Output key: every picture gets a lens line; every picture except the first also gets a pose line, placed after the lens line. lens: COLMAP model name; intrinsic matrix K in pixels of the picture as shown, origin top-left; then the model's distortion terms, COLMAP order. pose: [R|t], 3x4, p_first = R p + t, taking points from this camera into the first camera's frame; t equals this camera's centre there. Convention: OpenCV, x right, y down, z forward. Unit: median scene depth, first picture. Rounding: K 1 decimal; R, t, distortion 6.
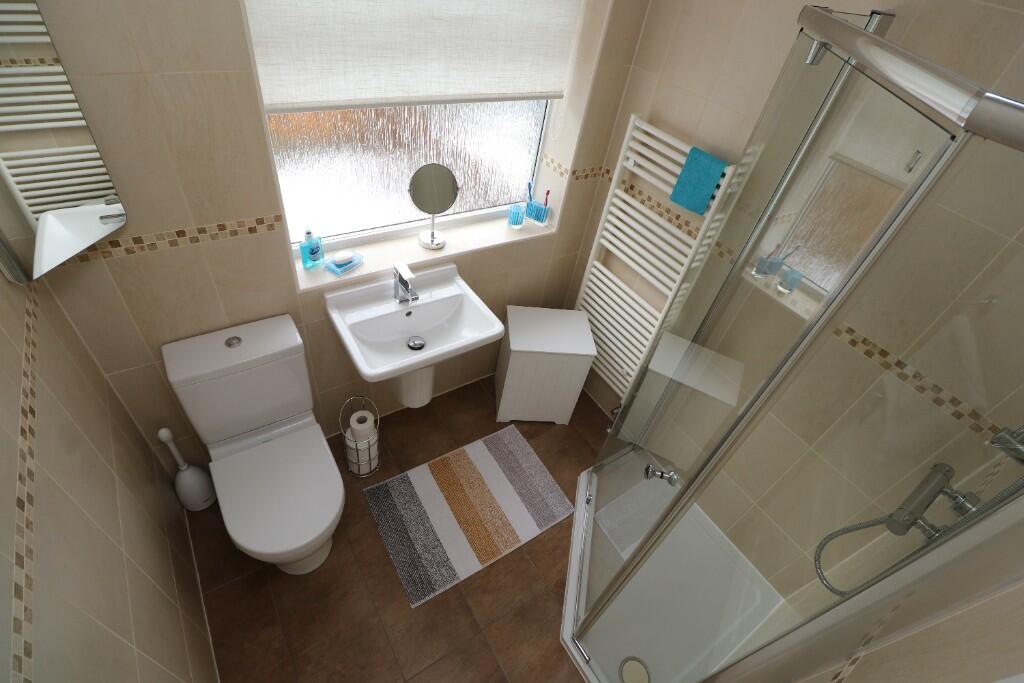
lens RADIAL K [[480.1, 0, 512.0], [0, 480.1, 341.5], [0, 0, 1]] dist [-0.004362, -0.000574]
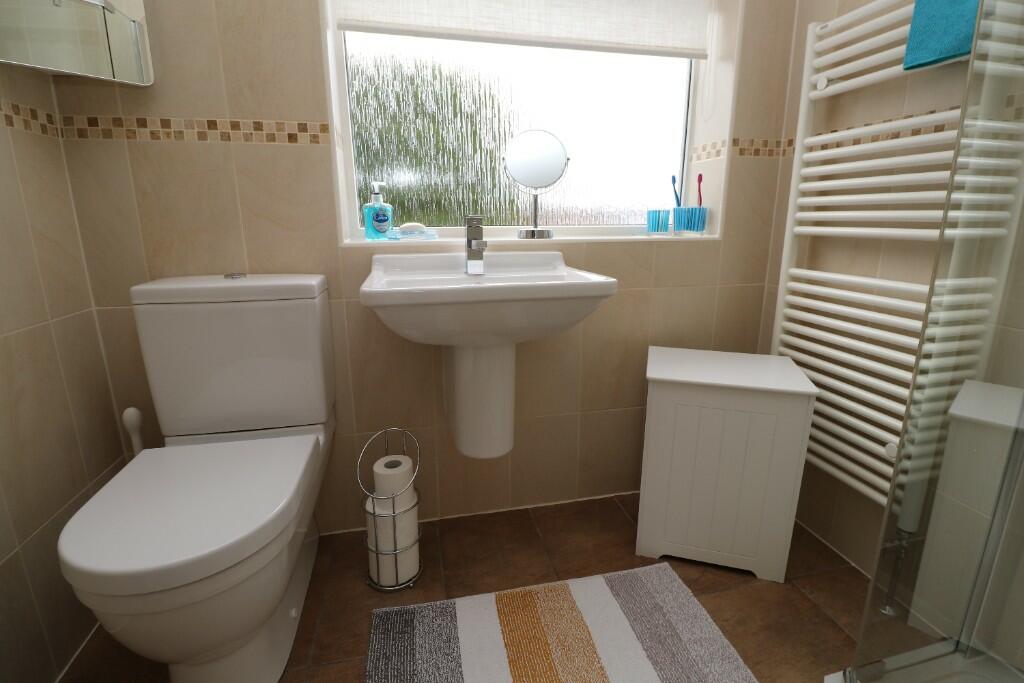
lens RADIAL K [[473.8, 0, 512.0], [0, 473.8, 341.5], [0, 0, 1]] dist [-0.015402, -0.000269]
pose [[0.924750, -0.060510, -0.375734, 0.064255], [-0.143716, 0.858656, -0.491991, 0.285621], [0.352396, 0.508968, 0.785346, 0.463669]]
